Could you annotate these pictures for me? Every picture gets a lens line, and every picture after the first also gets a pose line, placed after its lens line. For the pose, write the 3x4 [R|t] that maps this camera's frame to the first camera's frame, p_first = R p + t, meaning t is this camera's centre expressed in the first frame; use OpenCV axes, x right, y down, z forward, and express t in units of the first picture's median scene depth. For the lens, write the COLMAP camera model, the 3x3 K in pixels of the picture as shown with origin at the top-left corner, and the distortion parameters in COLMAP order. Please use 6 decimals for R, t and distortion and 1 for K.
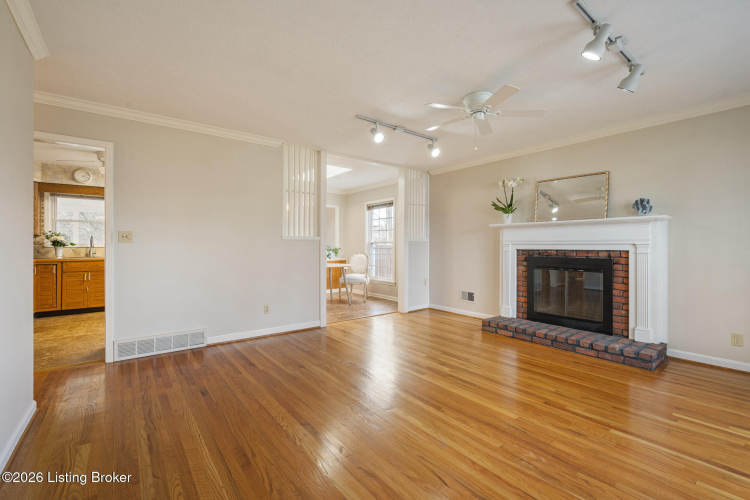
lens RADIAL K [[335.3, 0, 380.7], [0, 335.3, 244.7], [0, 0, 1]] dist [-0.004100, -0.000801]
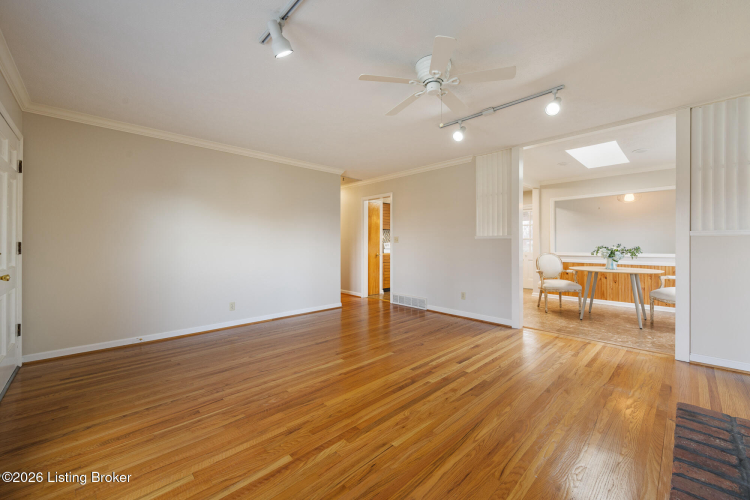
lens RADIAL K [[300.3, 0, 366.9], [0, 300.3, 239.5], [0, 0, 1]] dist [-0.006063, -0.000568]
pose [[0.069990, -0.013984, -0.997450, 0.827613], [-0.000956, 0.999900, -0.014086, 0.002058], [0.997547, 0.001940, 0.069970, 0.637571]]
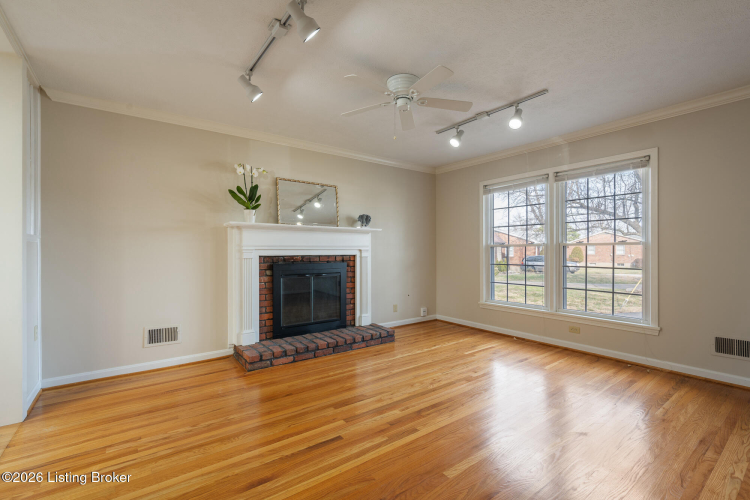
lens RADIAL K [[335.3, 0, 373.7], [0, 335.3, 249.0], [0, 0, 1]] dist [-0.004100, -0.000801]
pose [[0.026914, 0.008146, 0.999605, -0.473214], [0.003095, 0.999961, -0.008232, 0.005629], [-0.999633, 0.003316, 0.026888, 0.855438]]
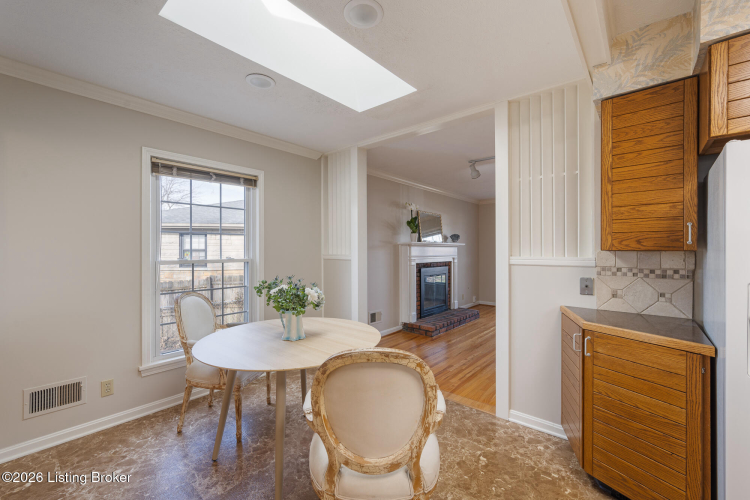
lens RADIAL K [[313.9, 0, 378.2], [0, 313.9, 250.2], [0, 0, 1]] dist [0.001583, -0.000175]
pose [[-0.205684, -0.001555, 0.978617, -0.823929], [-0.001574, 0.999998, 0.001258, -0.043496], [-0.978617, -0.001282, -0.205686, 1.662095]]
